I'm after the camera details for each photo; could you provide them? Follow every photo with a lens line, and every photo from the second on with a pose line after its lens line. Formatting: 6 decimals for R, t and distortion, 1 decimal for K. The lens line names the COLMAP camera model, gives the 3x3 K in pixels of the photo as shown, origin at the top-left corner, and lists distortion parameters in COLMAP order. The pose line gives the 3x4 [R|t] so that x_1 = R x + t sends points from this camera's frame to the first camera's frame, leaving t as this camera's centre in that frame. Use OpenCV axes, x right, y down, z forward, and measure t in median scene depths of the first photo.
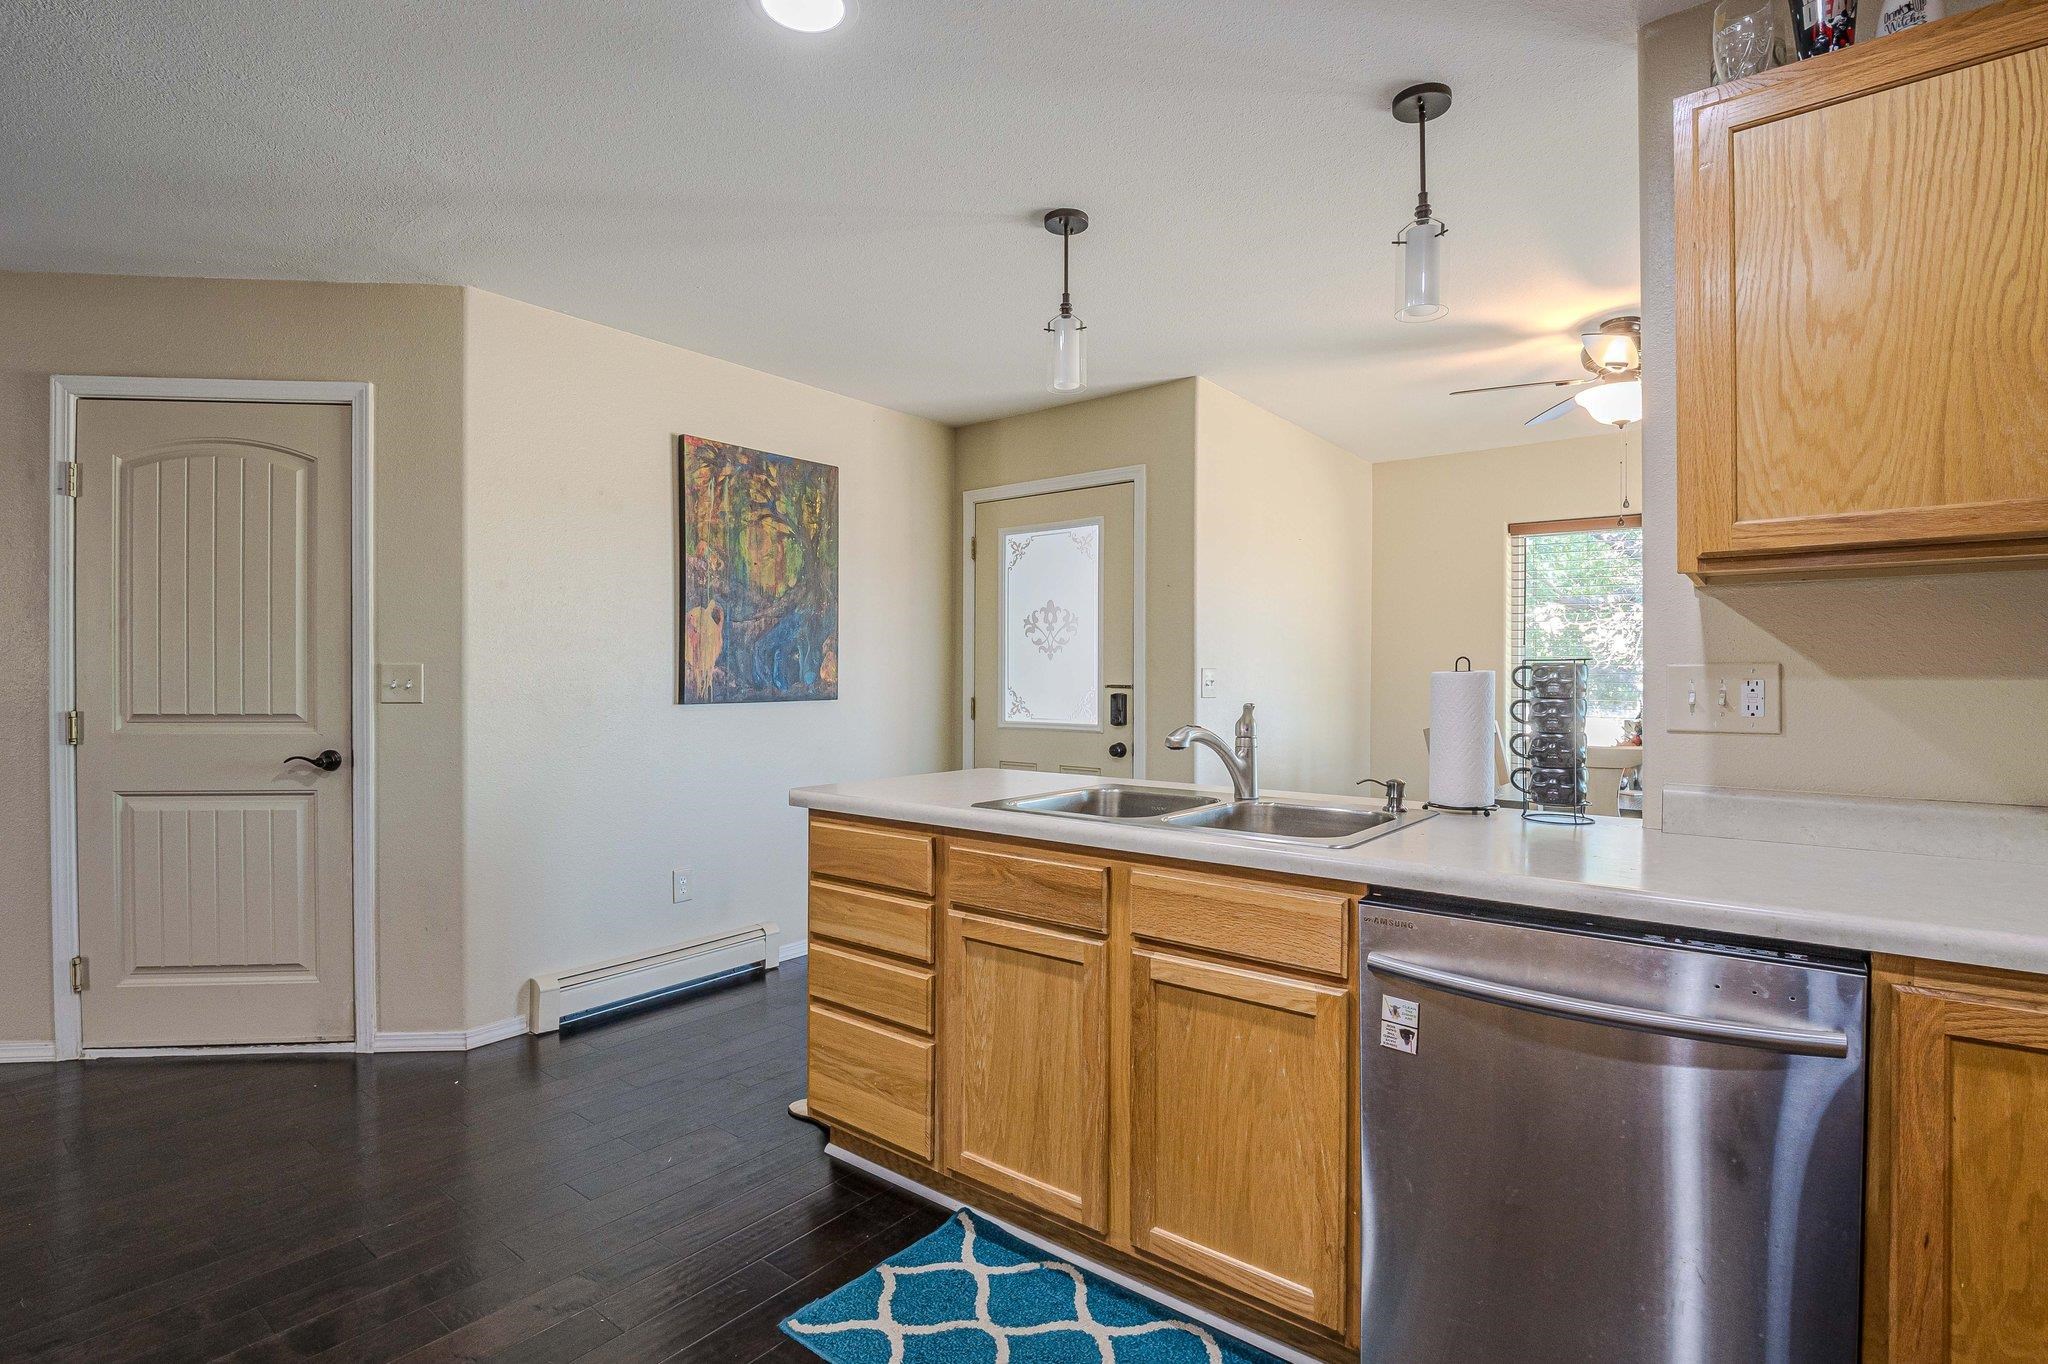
lens RADIAL K [[978.7, 0, 1010.8], [0, 978.7, 681.2], [0, 0, 1]] dist [-0.021712, -0.000096]
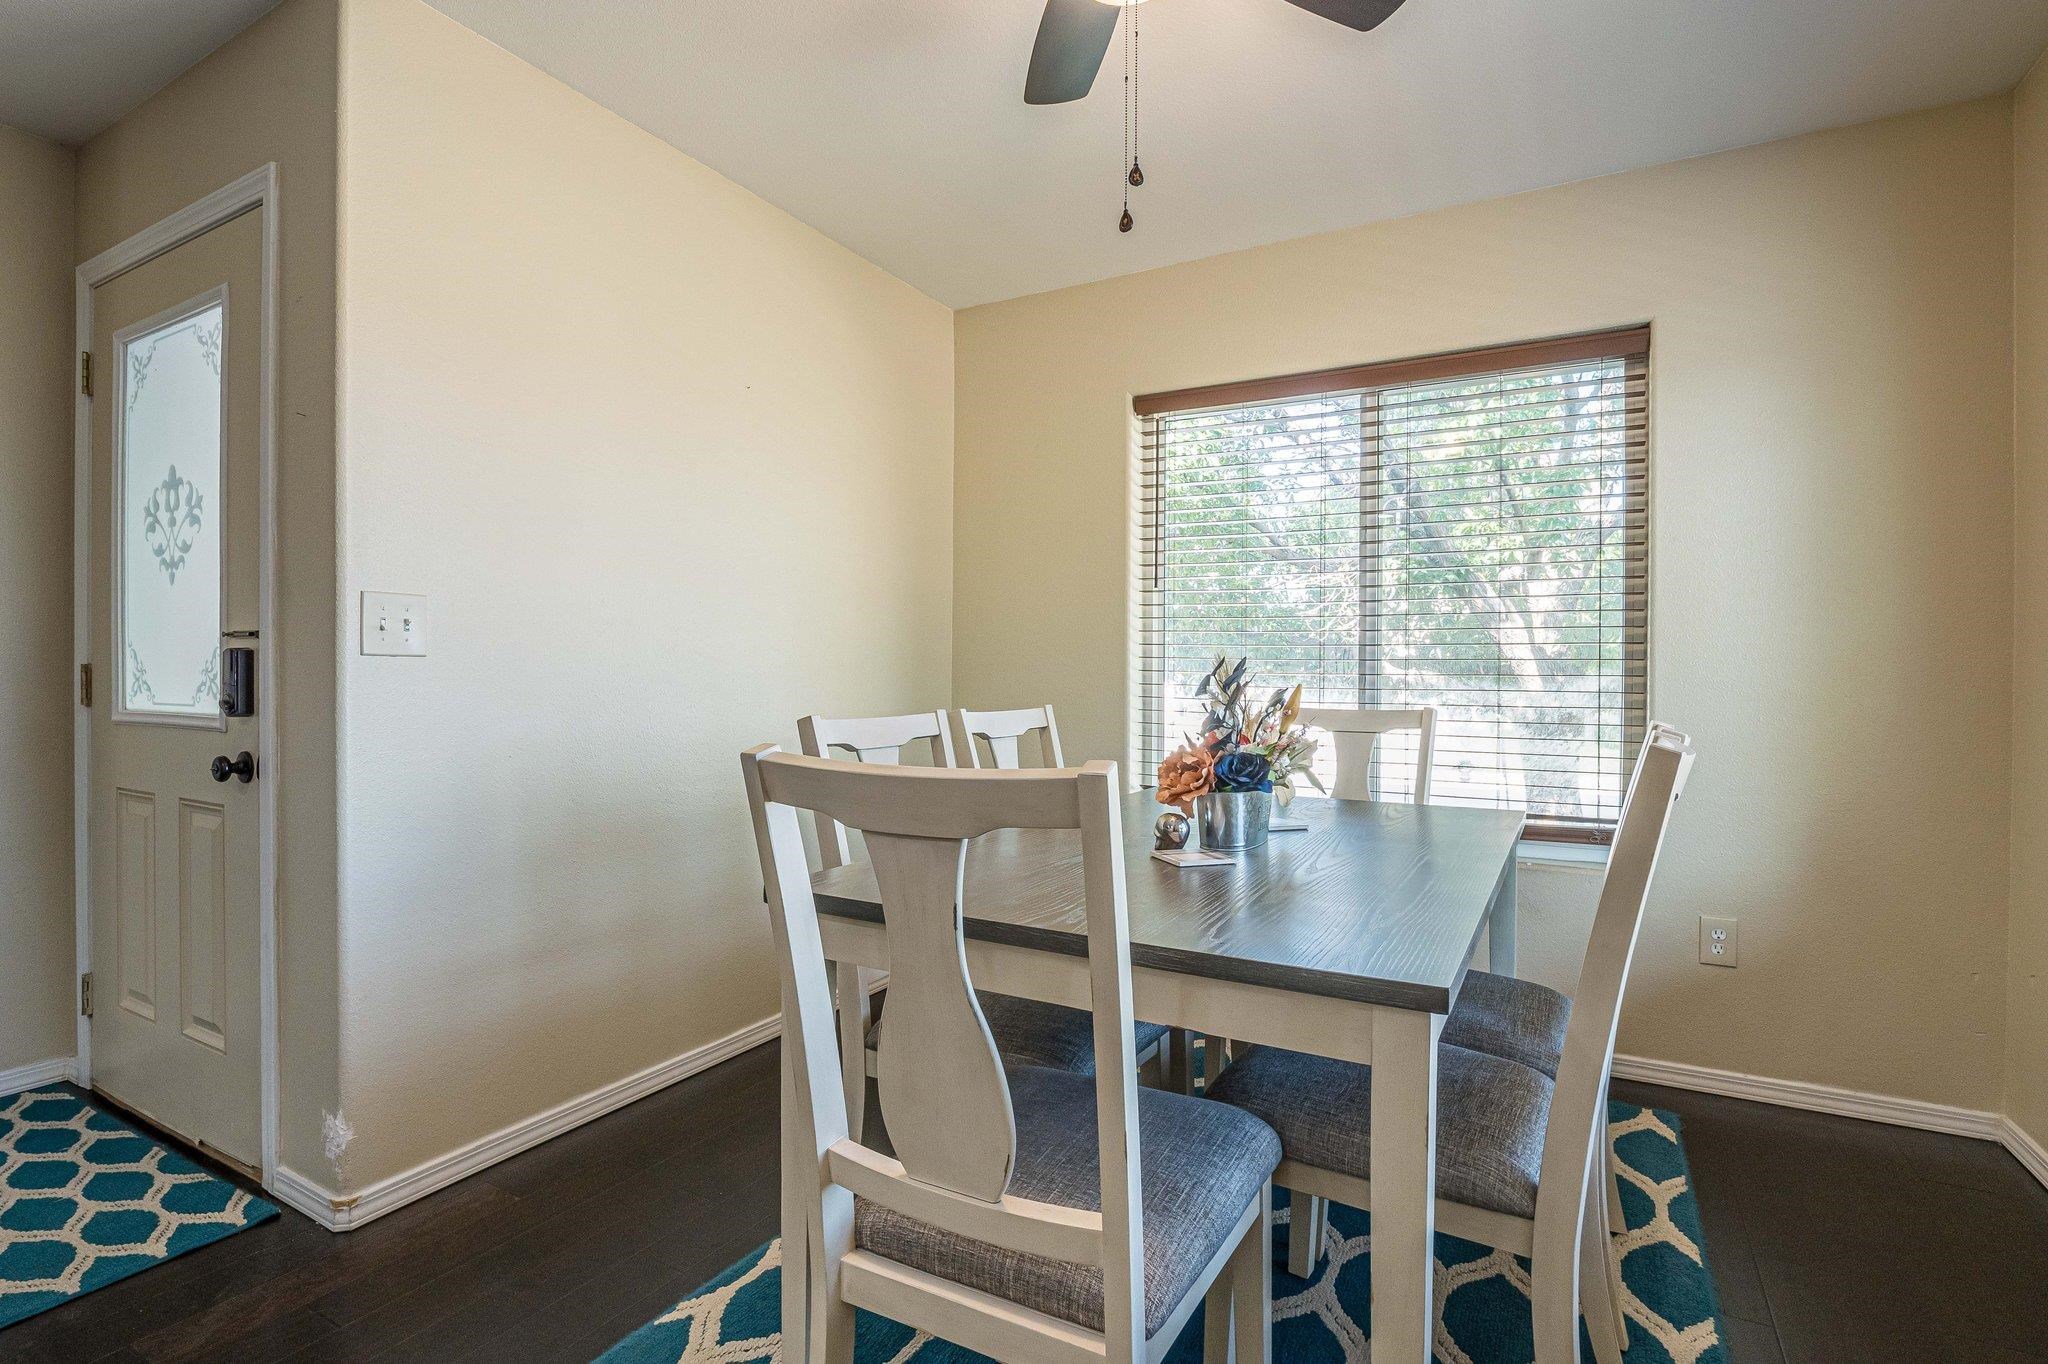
lens RADIAL K [[975.8, 0, 1020.3], [0, 975.8, 682.6], [0, 0, 1]] dist [-0.012221, -0.000764]
pose [[0.987025, 0.001326, 0.160559, 0.417972], [-0.001660, 0.999997, 0.001945, 0.028177], [-0.160556, -0.002187, 0.987024, 0.479799]]
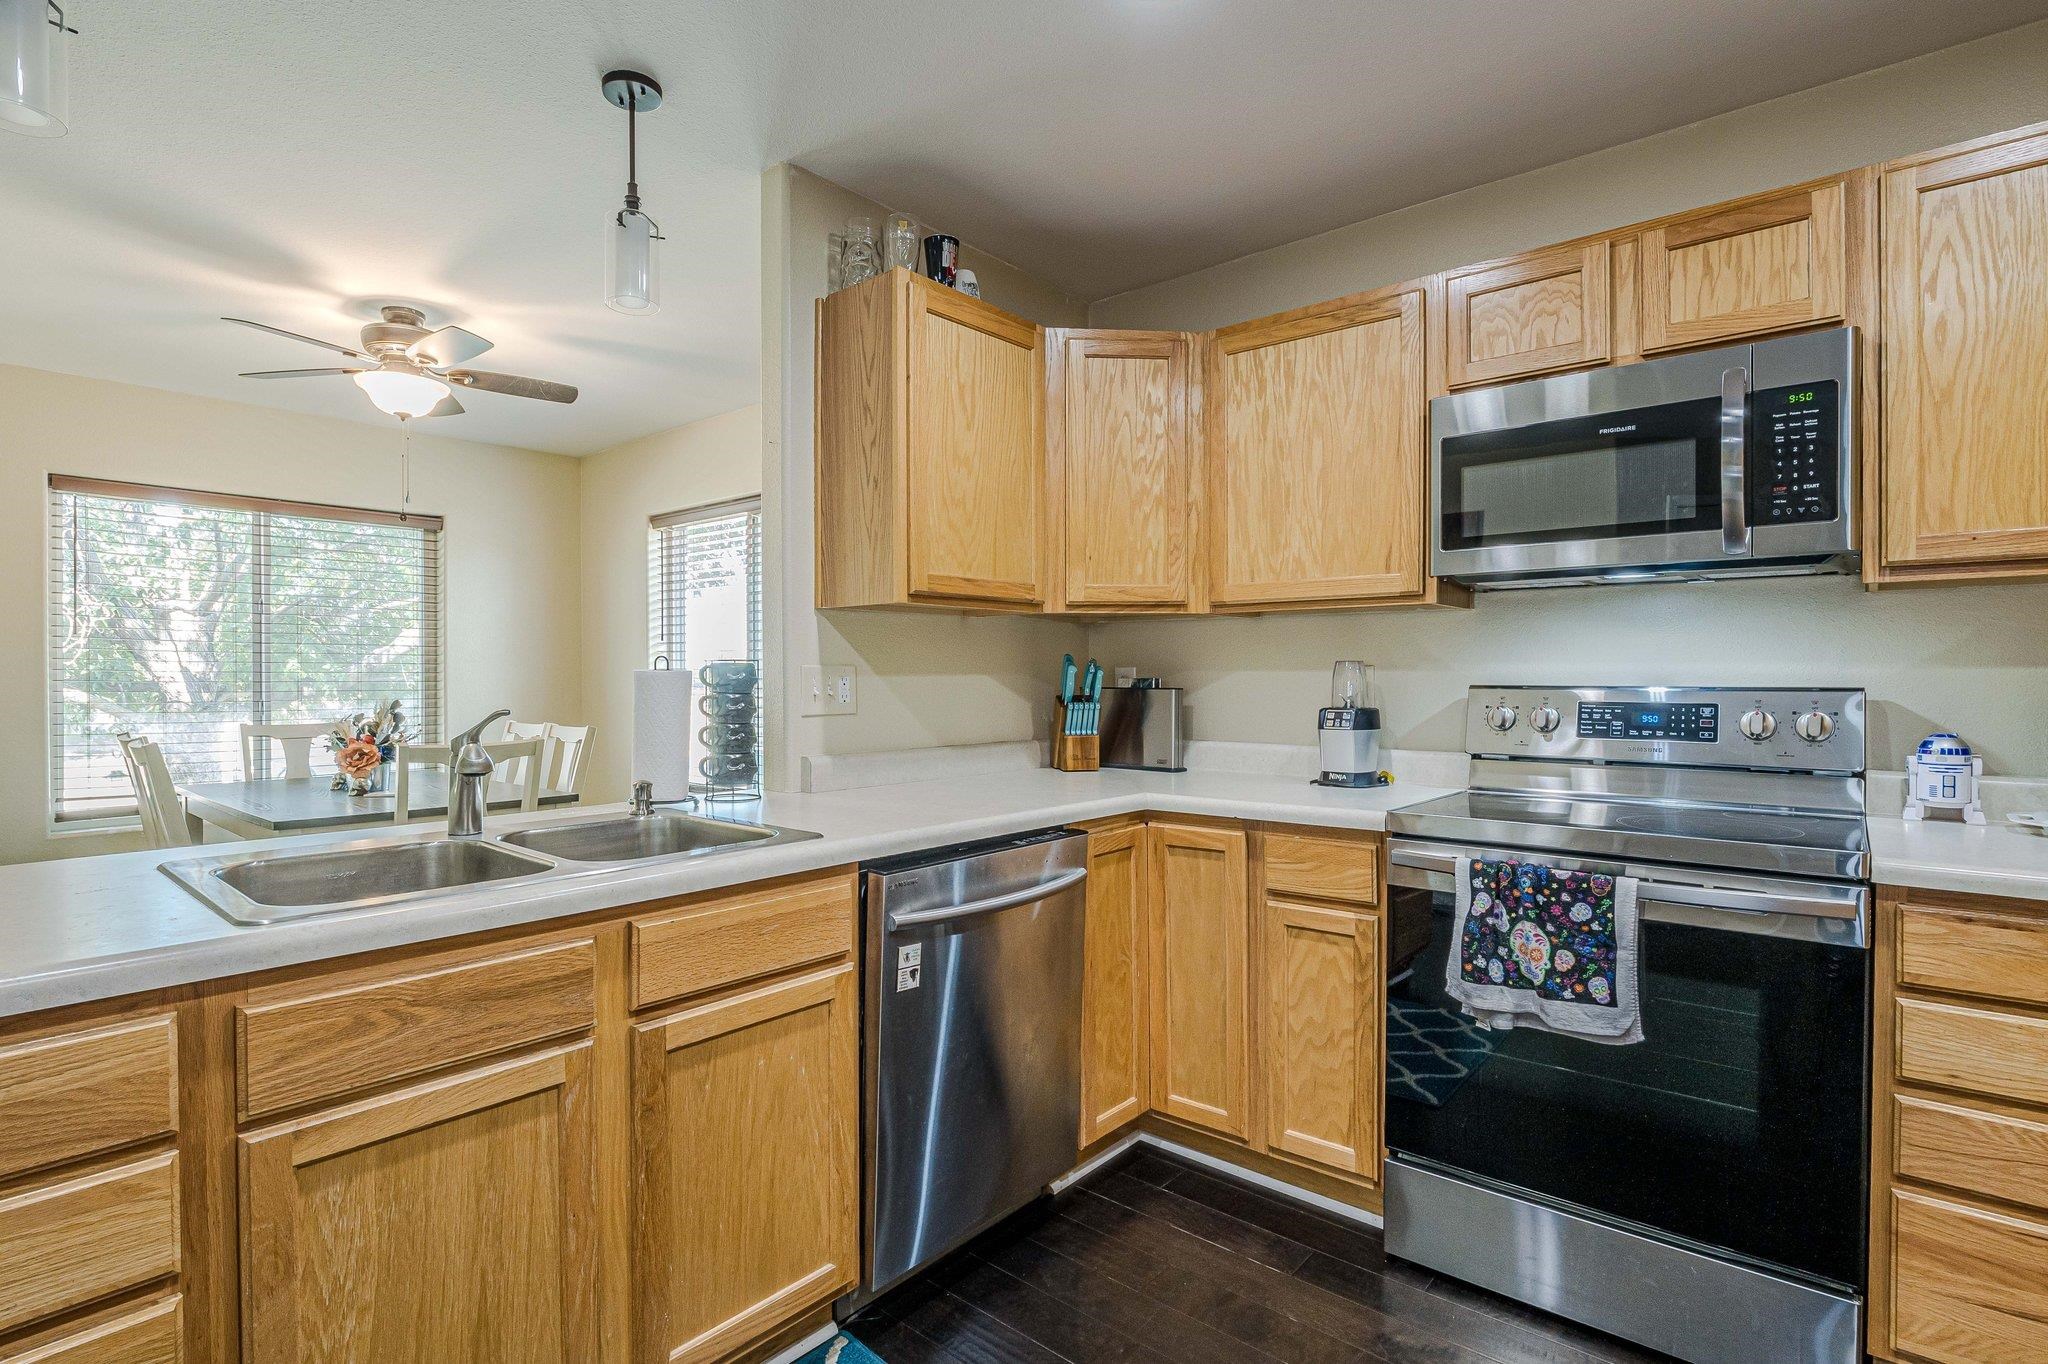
lens RADIAL K [[988.3, 0, 1024.0], [0, 988.3, 682.0], [0, 0, 1]] dist [-0.017115, -0.001307]
pose [[0.022678, -0.009511, 0.999698, -0.276060], [0.007471, 0.999928, 0.009344, -0.002366], [-0.999715, 0.007256, 0.022748, 0.285404]]
